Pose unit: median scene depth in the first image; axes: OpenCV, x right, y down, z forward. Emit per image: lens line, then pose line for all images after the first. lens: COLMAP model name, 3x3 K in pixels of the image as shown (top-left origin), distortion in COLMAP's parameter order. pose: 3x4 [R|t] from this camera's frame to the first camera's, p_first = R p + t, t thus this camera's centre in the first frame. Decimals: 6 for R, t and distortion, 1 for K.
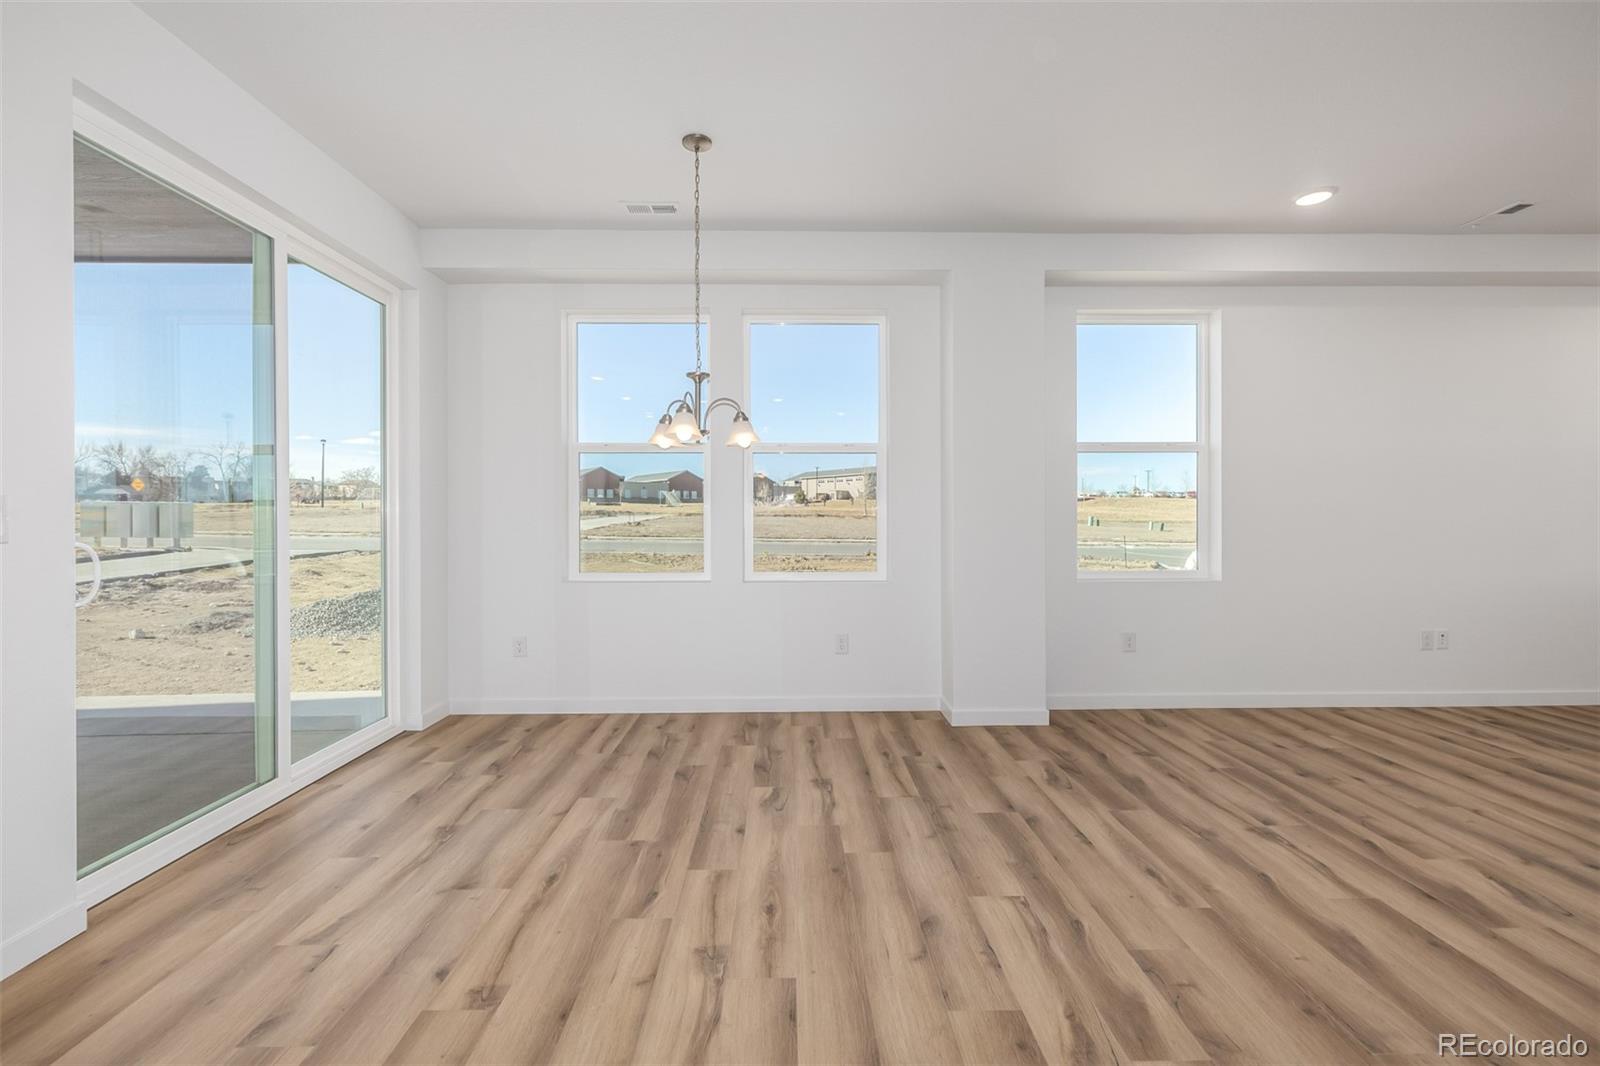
lens RADIAL K [[679.9, 0, 793.2], [0, 679.9, 529.1], [0, 0, 1]] dist [0.002834, -0.001198]
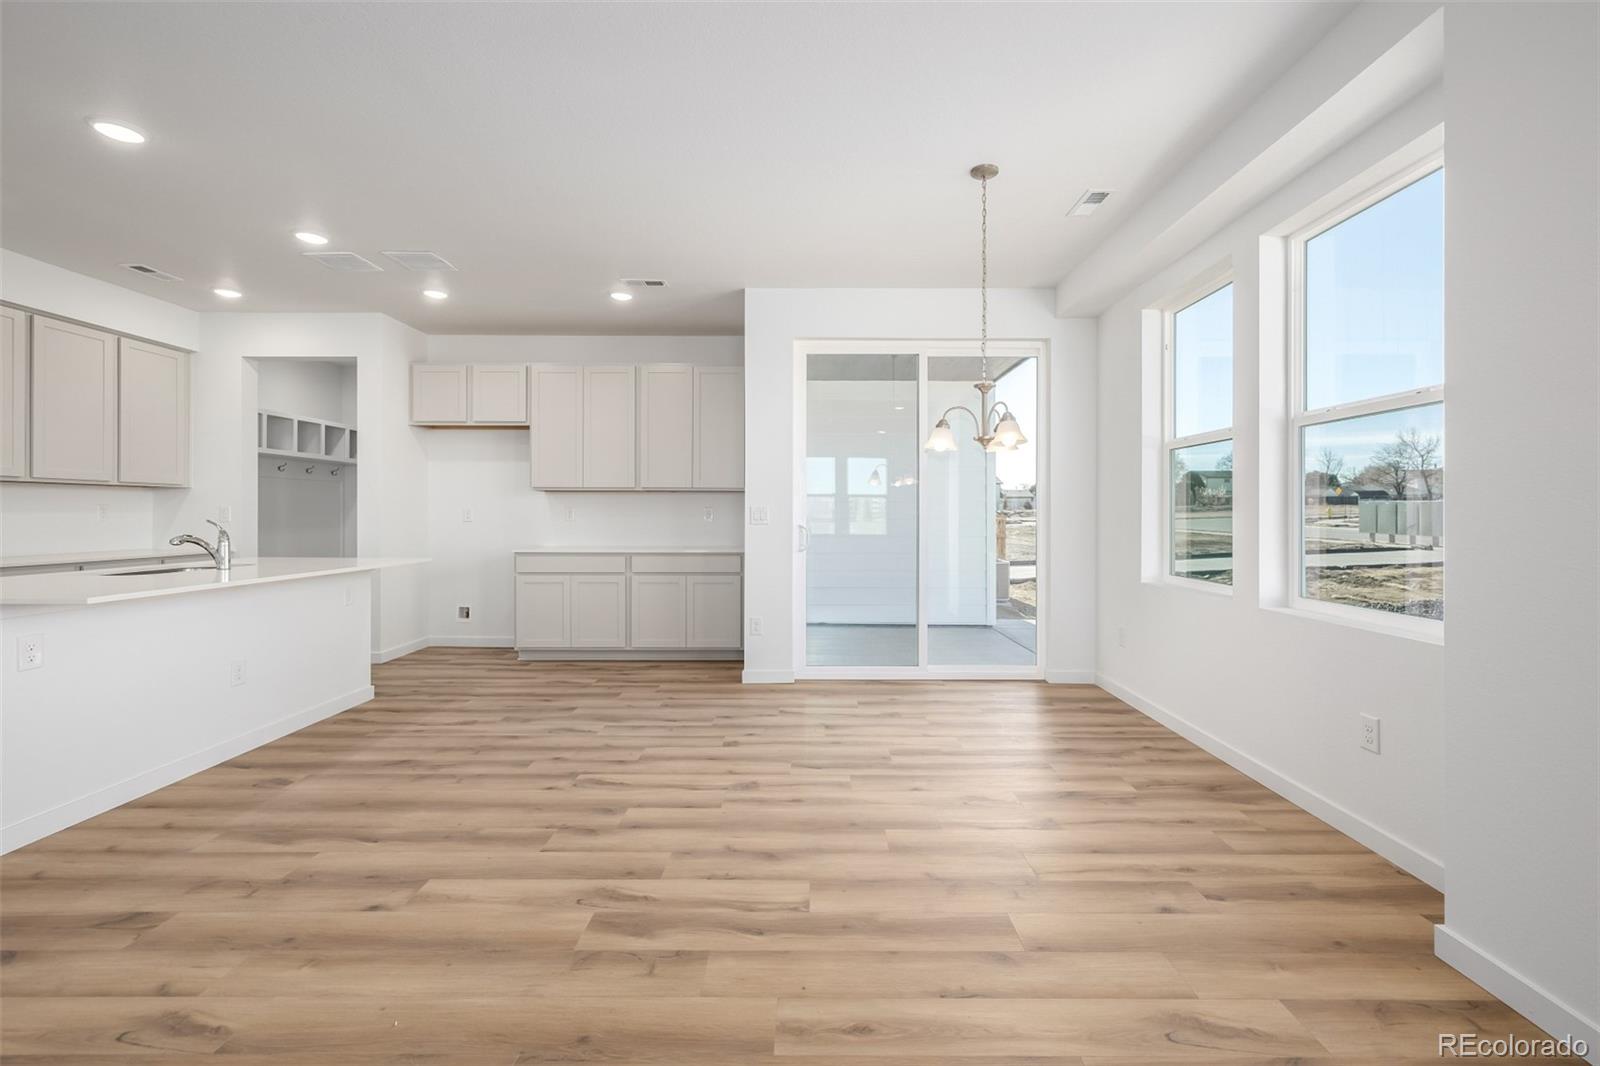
lens RADIAL K [[679.9, 0, 813.7], [0, 679.9, 517.5], [0, 0, 1]] dist [0.002834, -0.001198]
pose [[-0.015883, 0.006854, -0.999850, 0.796939], [-0.021565, 0.999742, 0.007195, -0.015076], [0.999641, 0.021676, -0.015731, 0.620565]]
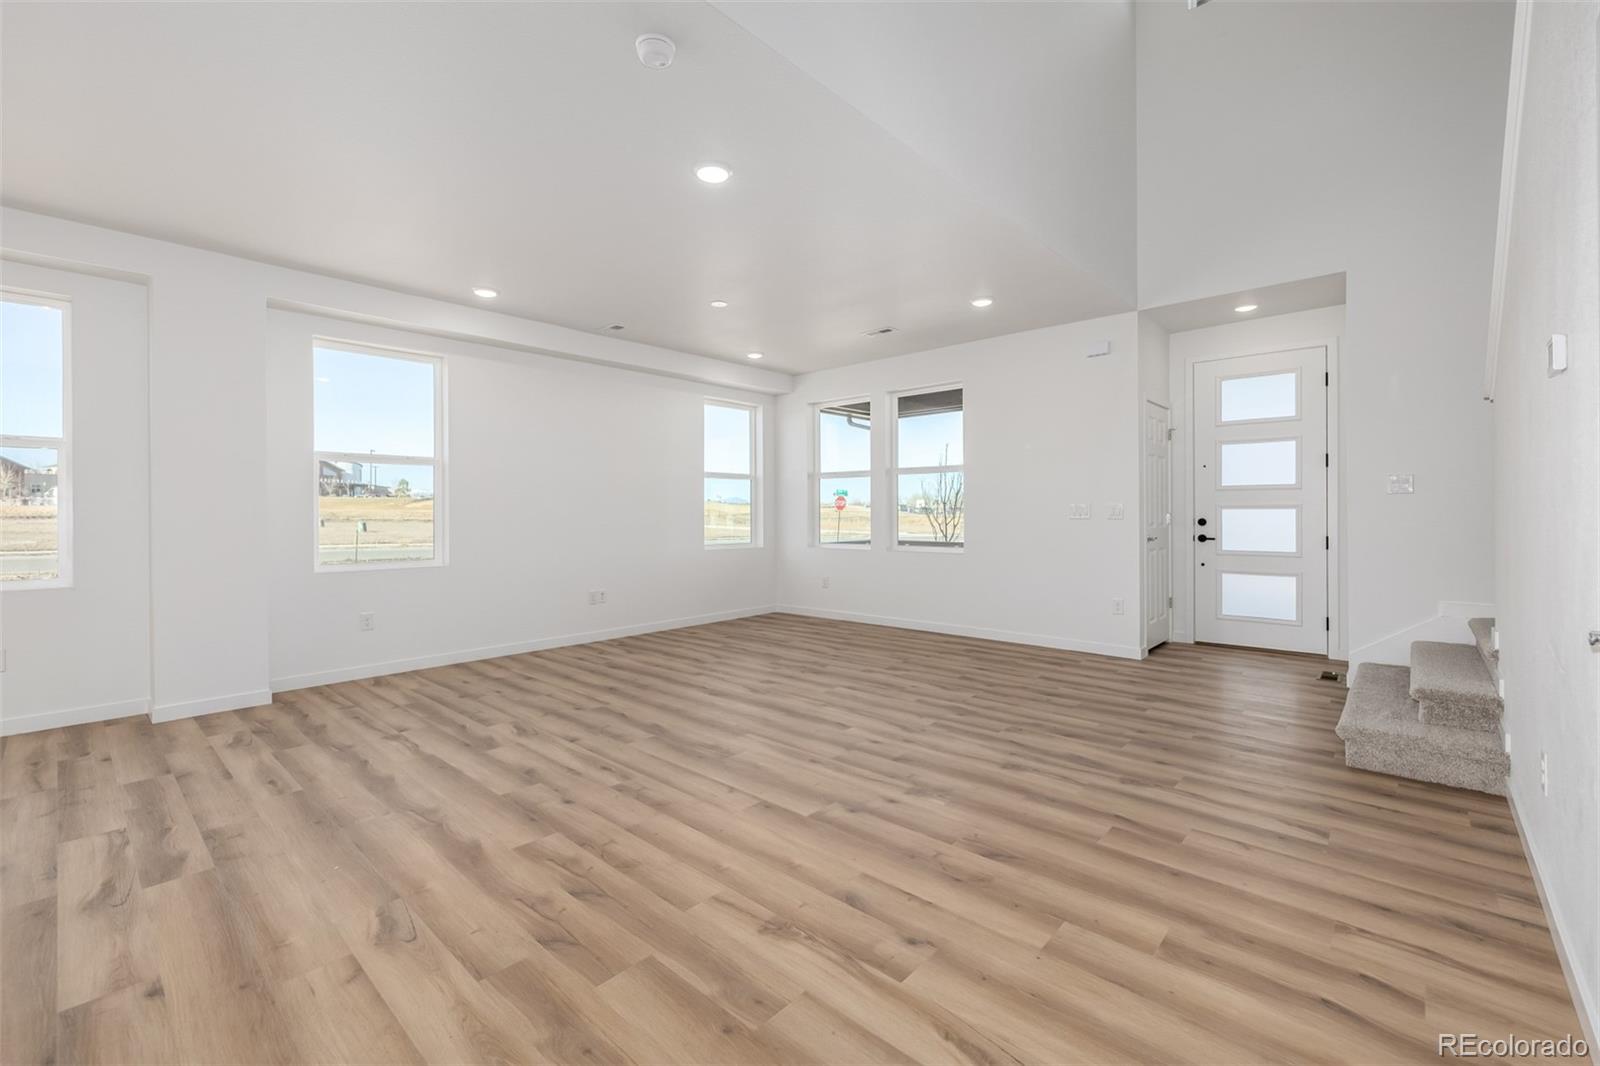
lens RADIAL K [[679.9, 0, 798.1], [0, 679.9, 524.4], [0, 0, 1]] dist [0.002834, -0.001198]
pose [[0.683920, -0.012421, 0.729451, 0.172347], [0.017901, 0.999840, 0.000242, 0.009374], [-0.729337, 0.012892, 0.684033, -0.447057]]
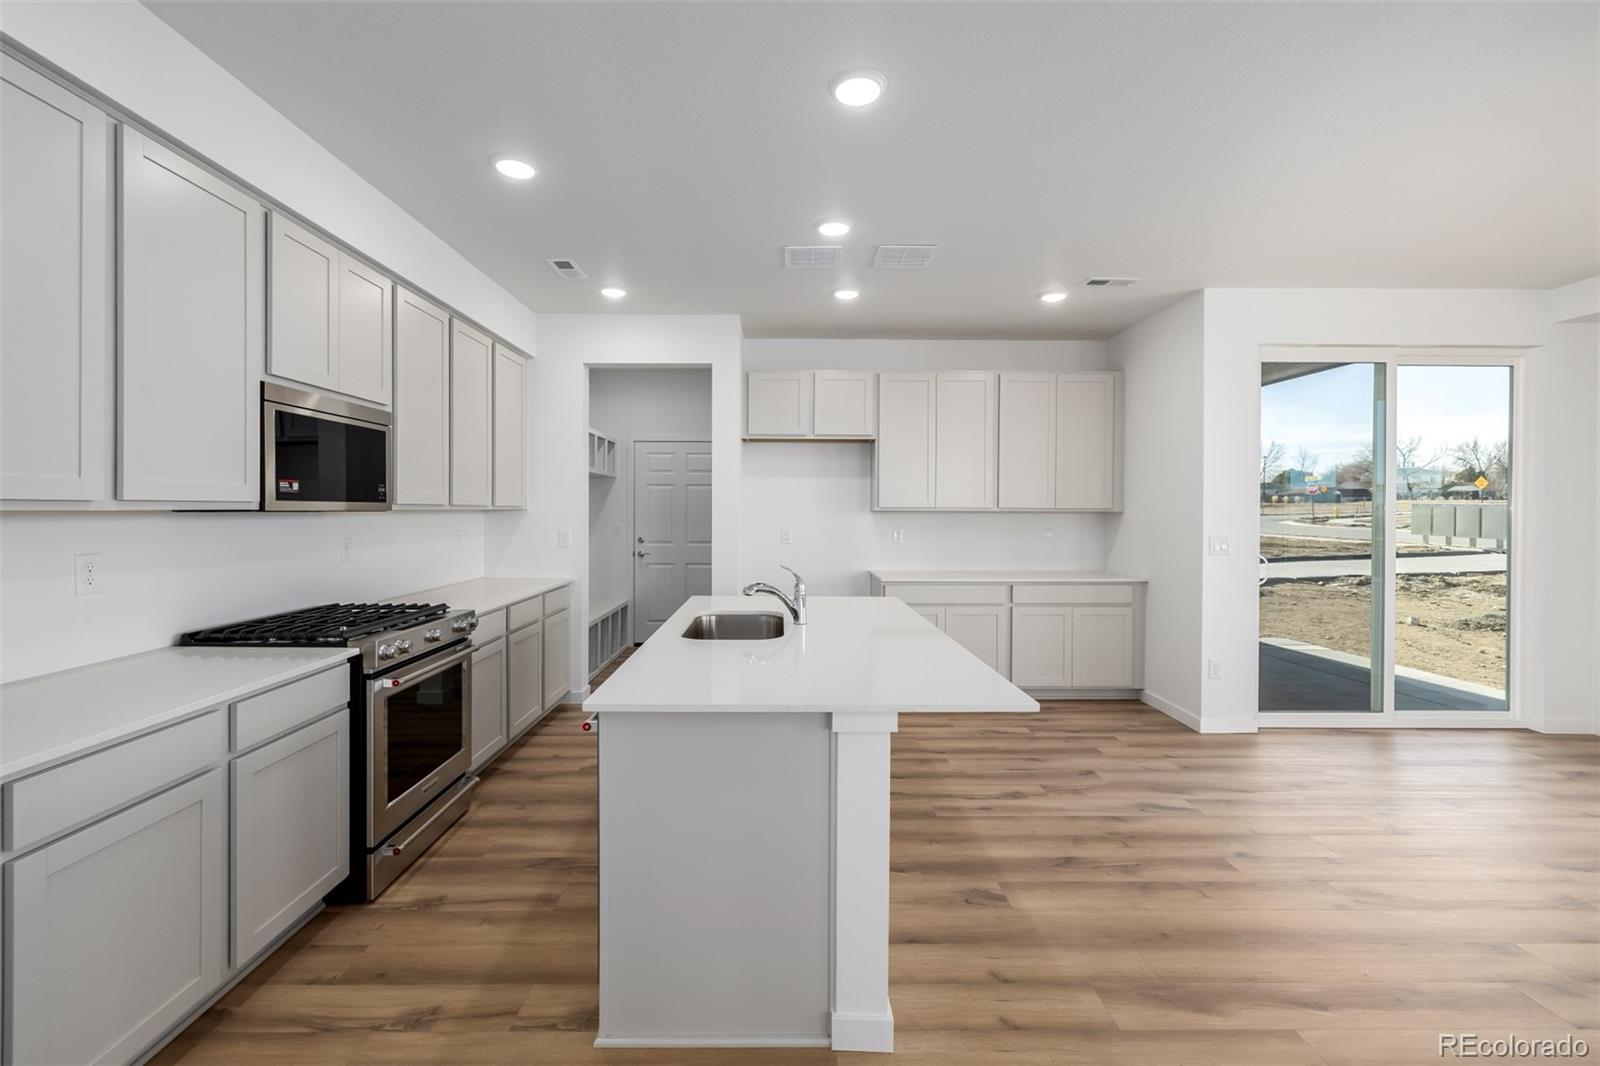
lens RADIAL K [[679.9, 0, 790.0], [0, 679.9, 510.0], [0, 0, 1]] dist [0.002834, -0.001198]
pose [[-0.000879, 0.001546, -0.999998, 0.645719], [-0.022038, 0.999756, 0.001565, -0.054582], [0.999757, 0.022039, -0.000845, -0.291372]]
